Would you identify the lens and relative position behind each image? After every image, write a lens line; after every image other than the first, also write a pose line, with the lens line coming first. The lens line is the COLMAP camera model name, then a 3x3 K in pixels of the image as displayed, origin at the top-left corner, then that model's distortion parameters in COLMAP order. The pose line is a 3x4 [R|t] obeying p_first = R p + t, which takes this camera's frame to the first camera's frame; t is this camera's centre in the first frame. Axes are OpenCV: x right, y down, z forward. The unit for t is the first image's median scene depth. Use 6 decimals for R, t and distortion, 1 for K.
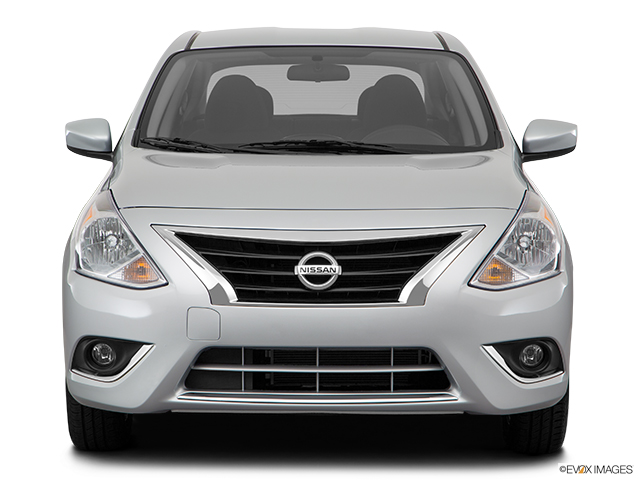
lens RADIAL K [[1701.6, 0, 317.6], [0, 1701.6, 242.1], [0, 0, 1]] dist [0.968718, 0.000000]
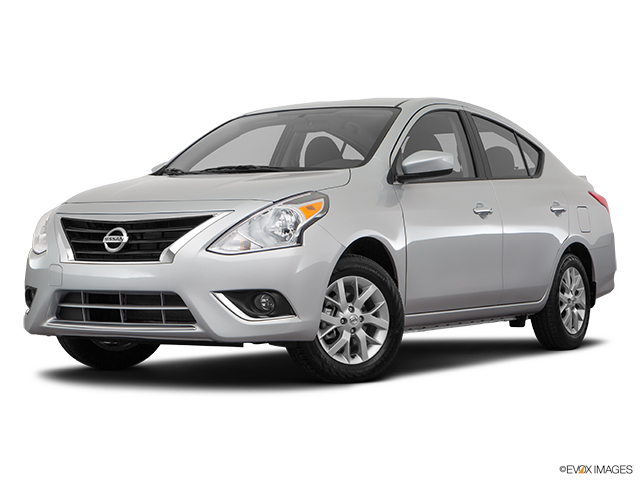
lens RADIAL K [[1283.9, 0, 324.2], [0, 1283.9, 242.7], [0, 0, 1]] dist [0.162310, 0.000000]
pose [[0.856177, -0.005169, -0.516656, 0.724871], [-0.030526, 0.997697, -0.060567, 0.080462], [0.515780, 0.067627, 0.854048, 0.134598]]
